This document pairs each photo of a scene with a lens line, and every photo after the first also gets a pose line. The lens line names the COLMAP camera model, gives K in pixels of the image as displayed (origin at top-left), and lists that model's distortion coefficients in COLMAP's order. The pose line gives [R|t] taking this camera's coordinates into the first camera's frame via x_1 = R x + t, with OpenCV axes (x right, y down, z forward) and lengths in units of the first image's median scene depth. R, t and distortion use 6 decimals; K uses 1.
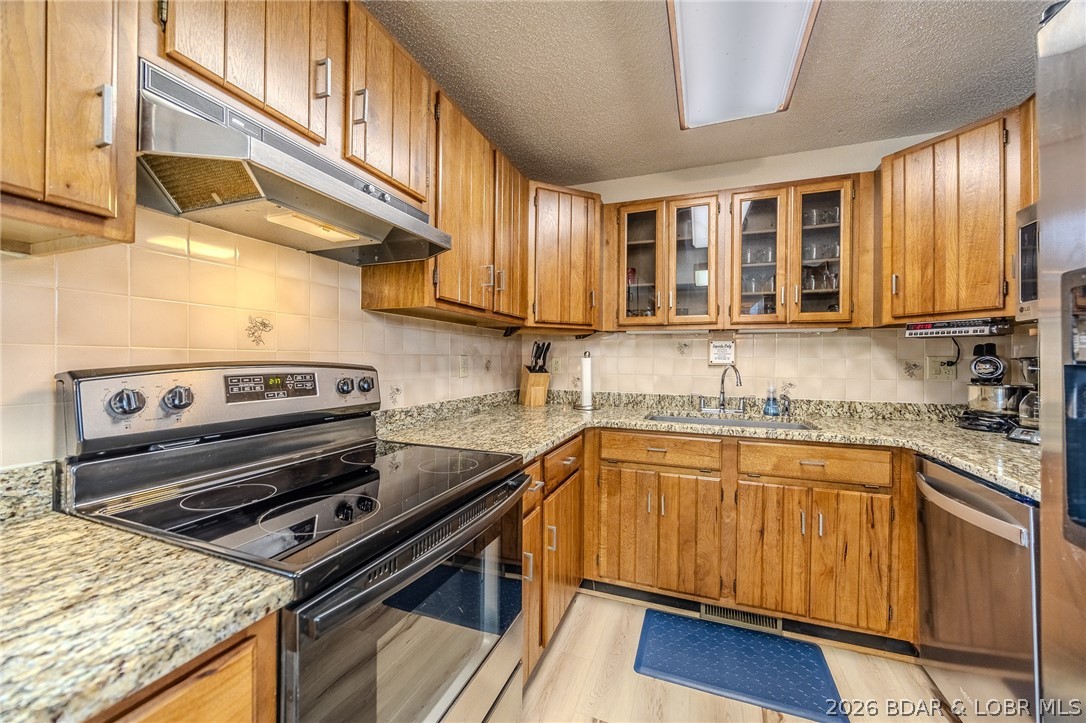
lens RADIAL K [[414.9, 0, 546.9], [0, 414.9, 364.1], [0, 0, 1]] dist [-0.001857, -0.000951]
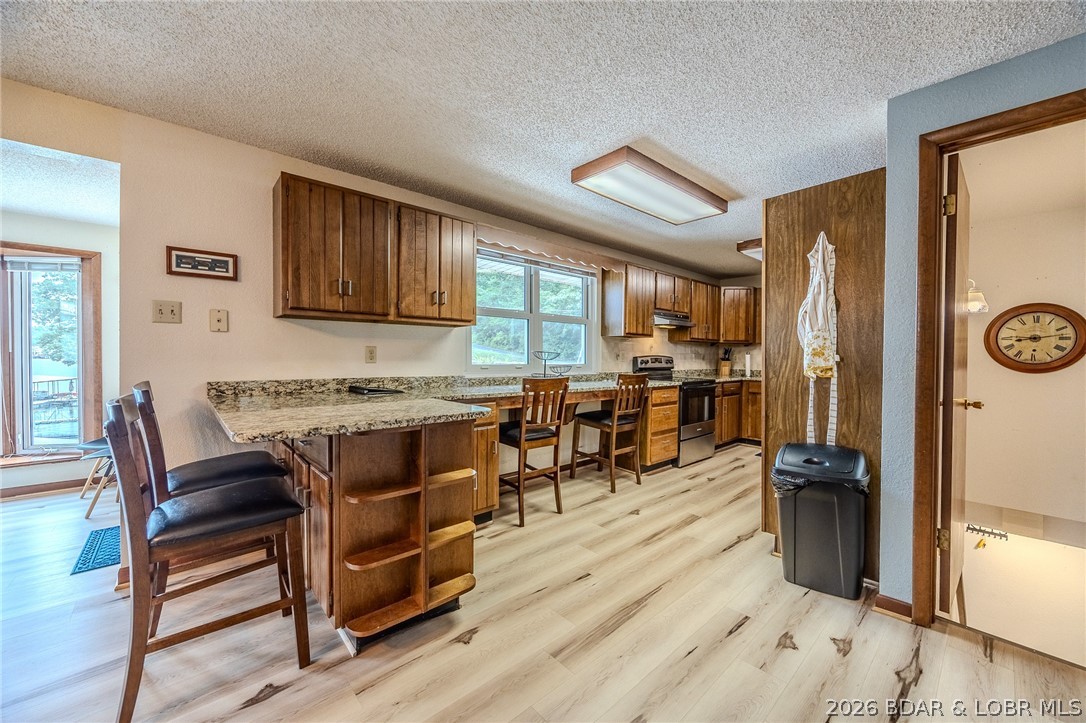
lens RADIAL K [[414.9, 0, 550.7], [0, 414.9, 363.7], [0, 0, 1]] dist [-0.001857, -0.000951]
pose [[0.890177, 0.008343, -0.455539, 0.215038], [-0.006781, 0.999964, 0.005062, 0.040164], [0.455565, -0.001417, 0.890201, -2.009627]]
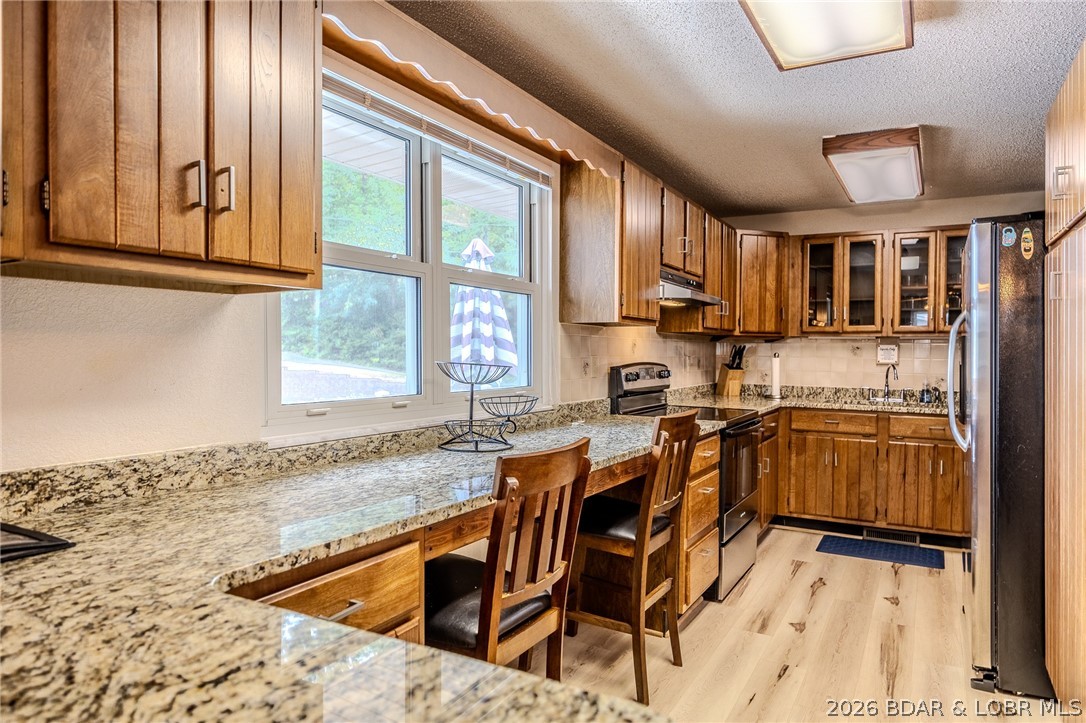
lens RADIAL K [[698.7, 0, 547.8], [0, 698.7, 365.2], [0, 0, 1]] dist [0.002797, -0.002457]
pose [[0.989948, 0.004310, -0.141363, -0.367510], [-0.003106, 0.999957, 0.008733, -0.011889], [0.141394, -0.008206, 0.989919, -1.530615]]
